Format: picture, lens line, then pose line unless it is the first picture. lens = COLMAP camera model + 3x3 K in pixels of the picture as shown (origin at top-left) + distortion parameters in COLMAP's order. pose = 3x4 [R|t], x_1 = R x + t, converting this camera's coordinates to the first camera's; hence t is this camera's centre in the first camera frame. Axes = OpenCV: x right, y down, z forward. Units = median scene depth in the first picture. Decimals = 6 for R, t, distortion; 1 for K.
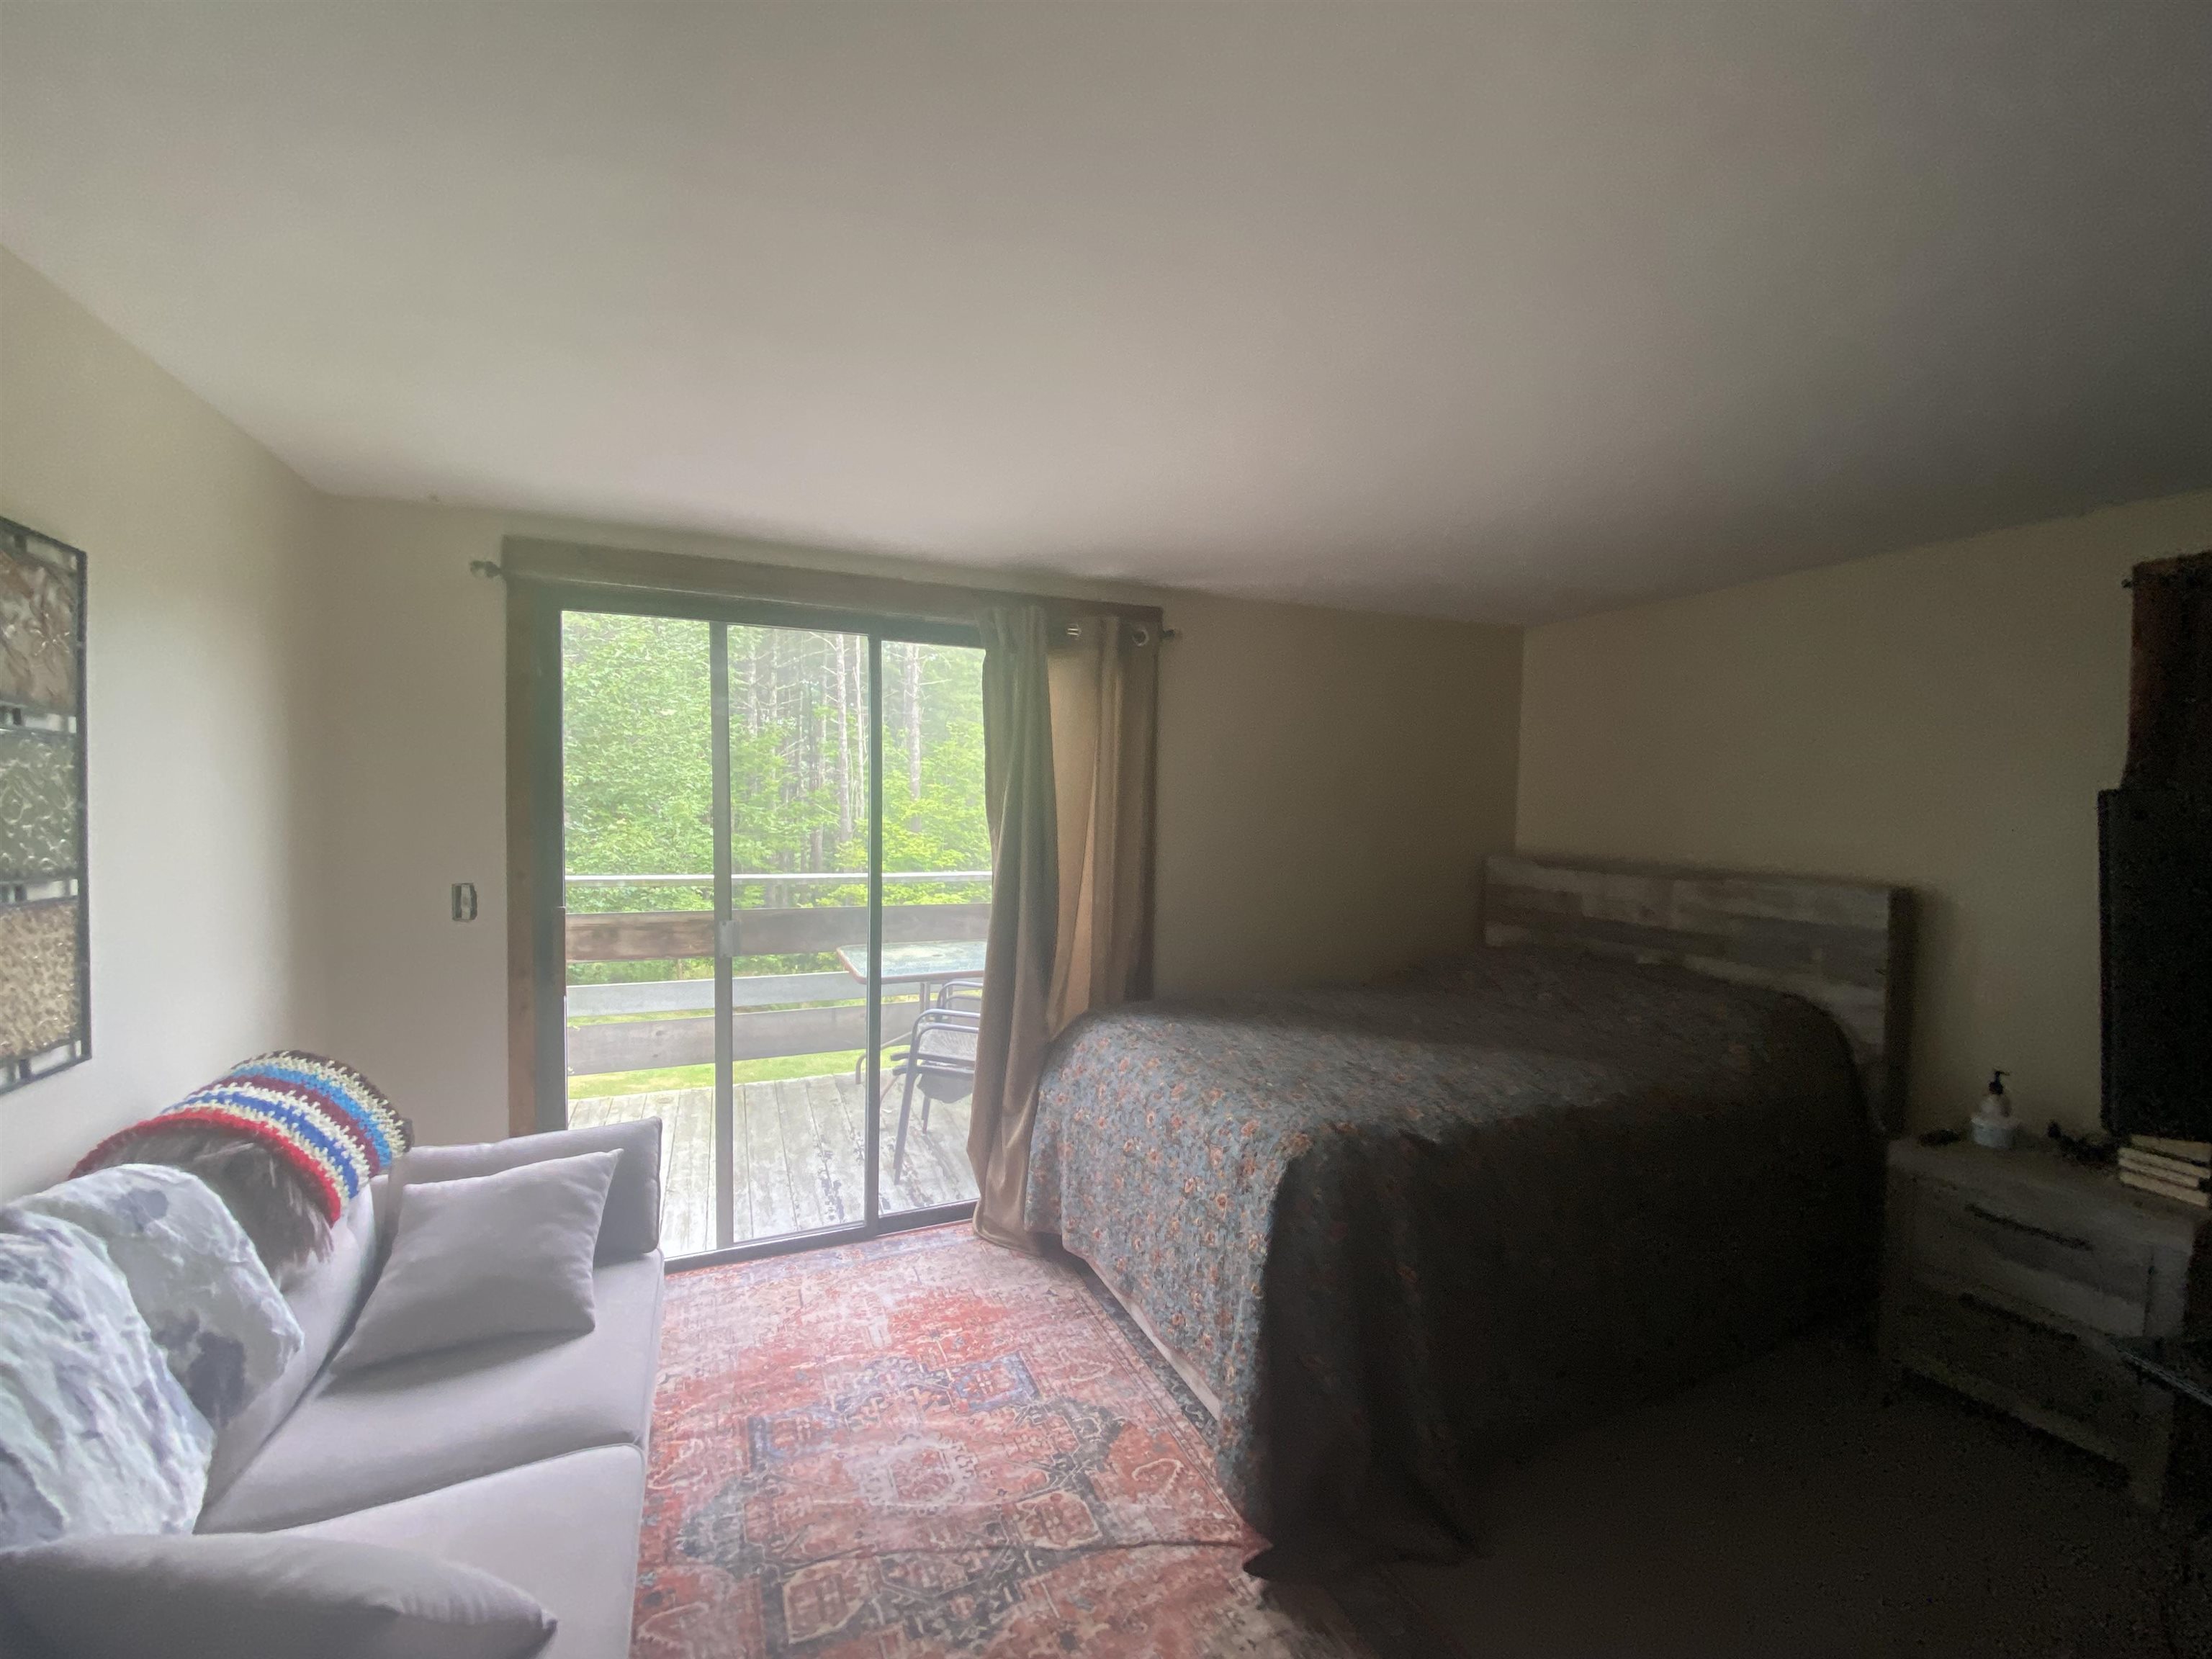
lens RADIAL K [[885.7, 0, 1105.8], [0, 885.7, 832.6], [0, 0, 1]] dist [-0.019402, -0.000182]
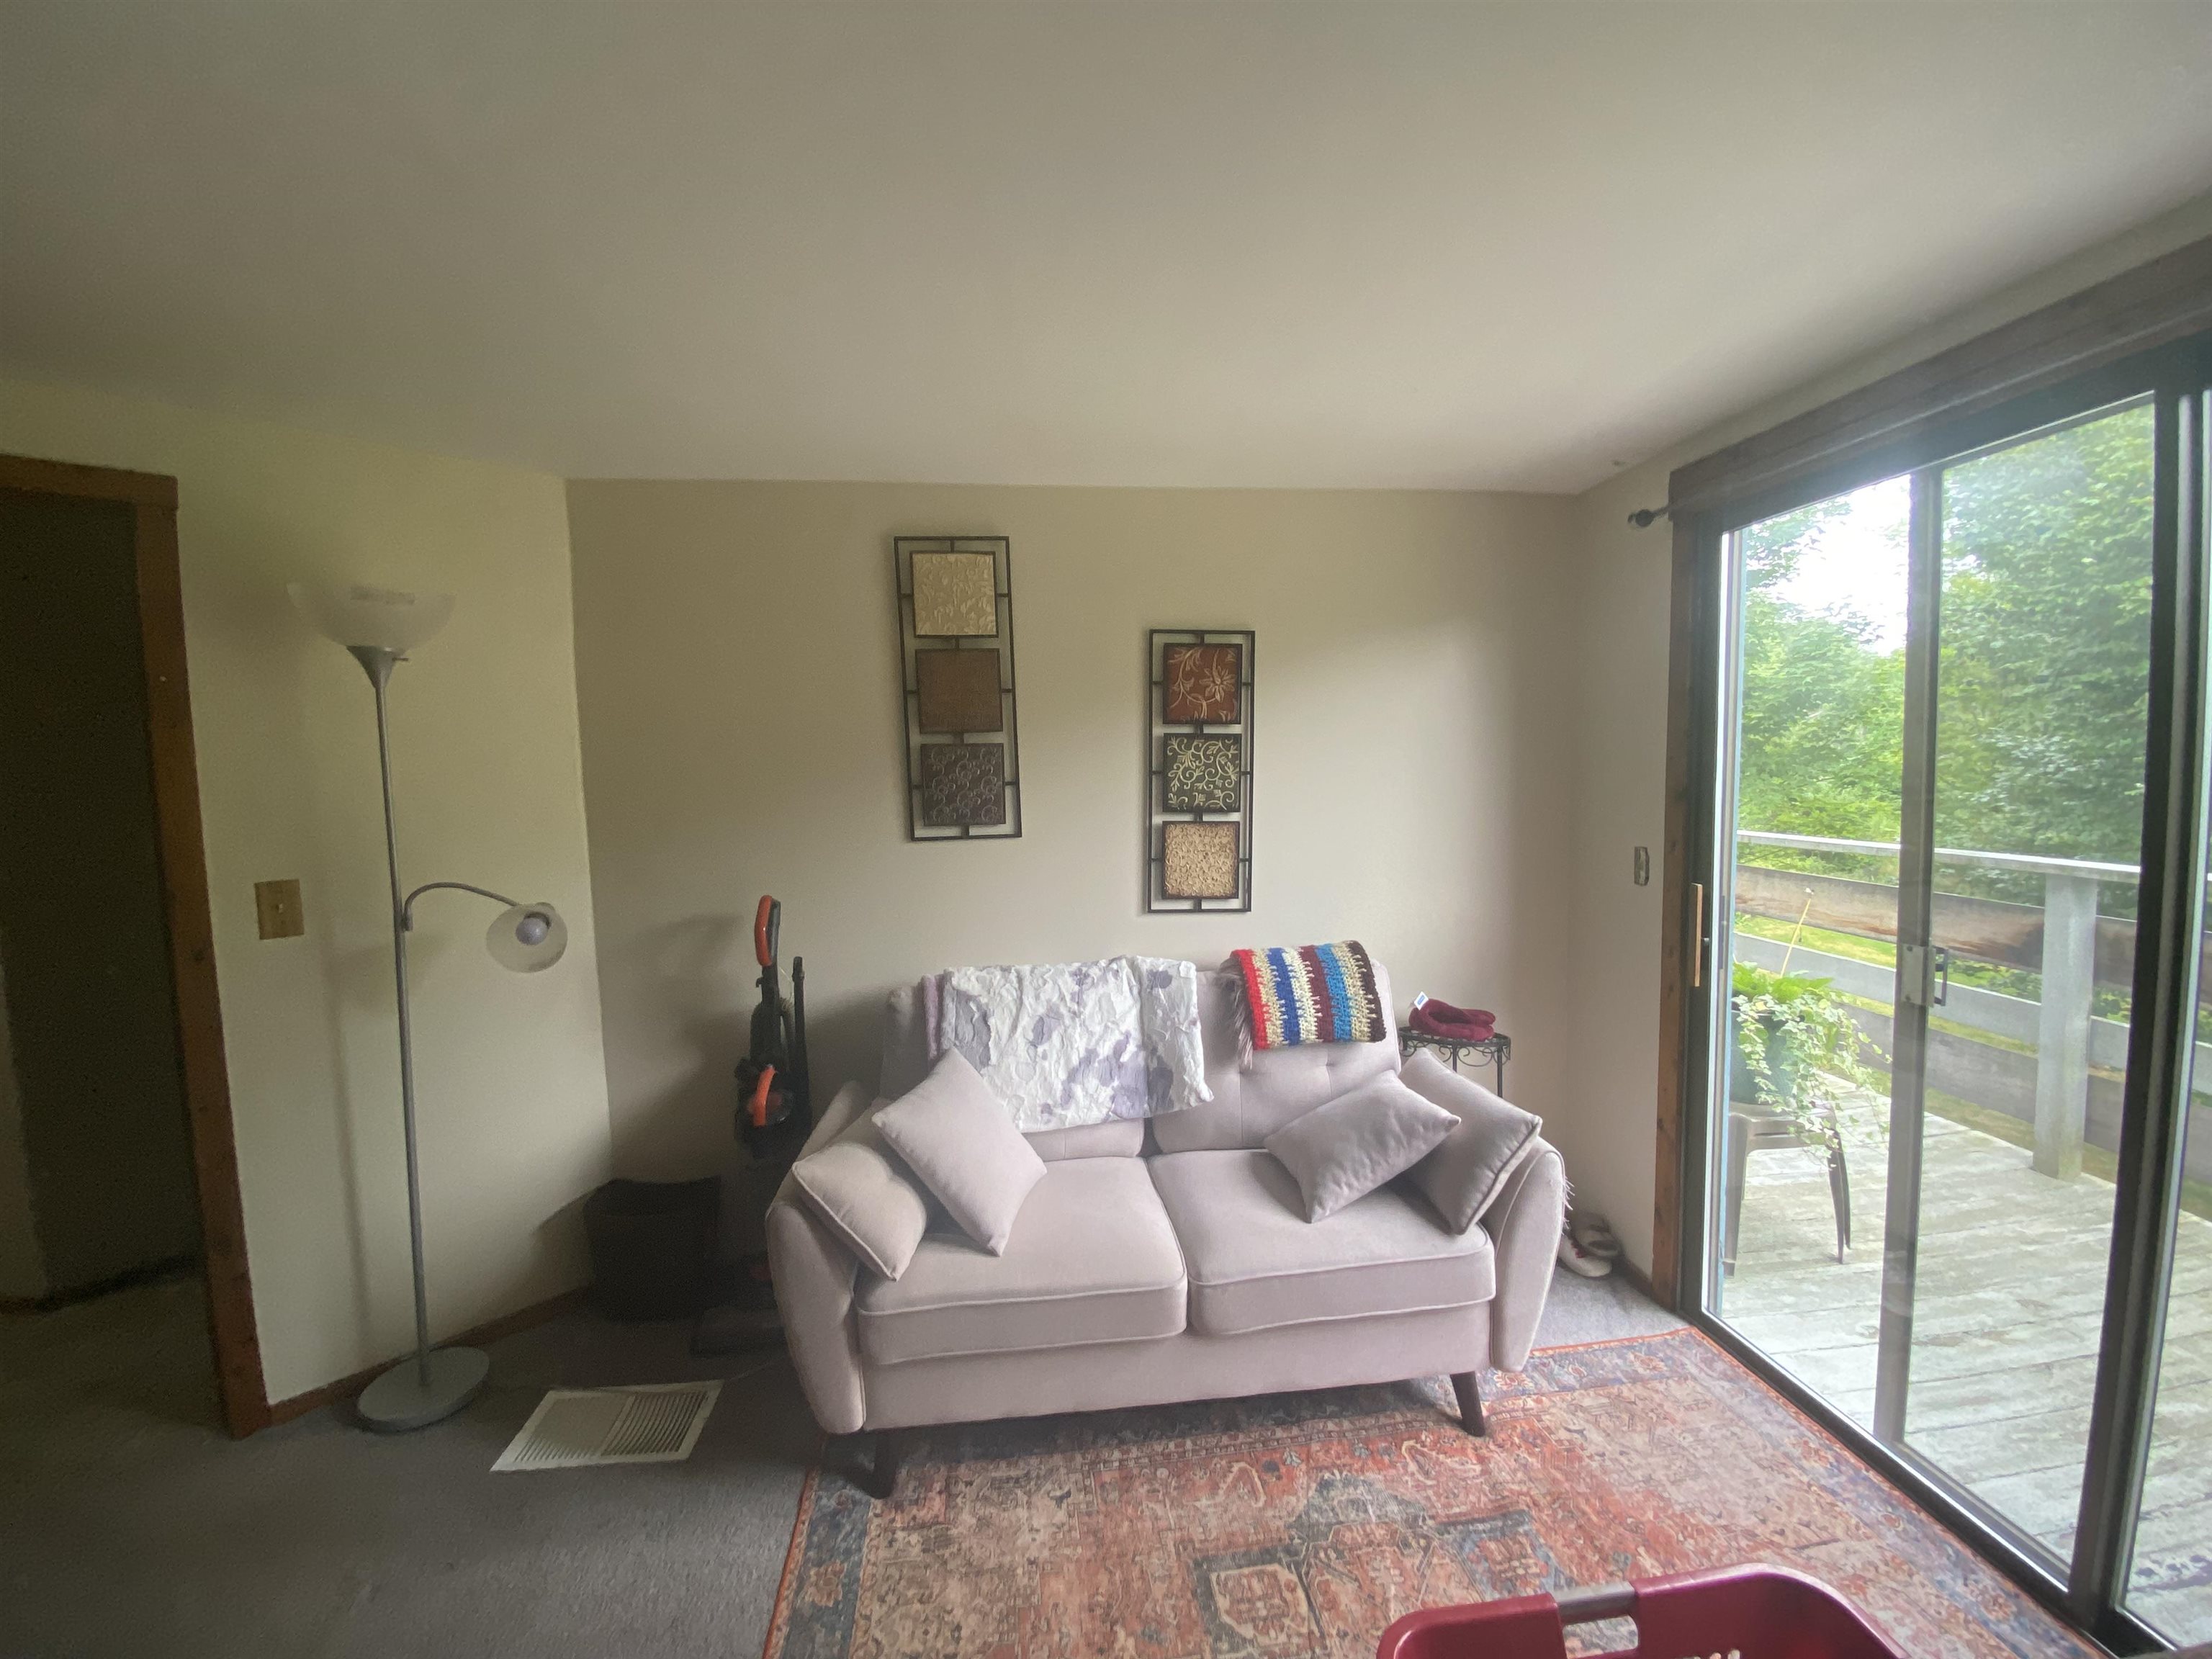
lens RADIAL K [[885.7, 0, 1098.9], [0, 885.7, 830.9], [0, 0, 1]] dist [-0.019402, -0.000182]
pose [[-0.294366, 0.053732, -0.954181, 0.462616], [-0.021978, 0.997774, 0.062967, -0.010779], [0.955440, 0.039506, -0.292530, 0.847025]]
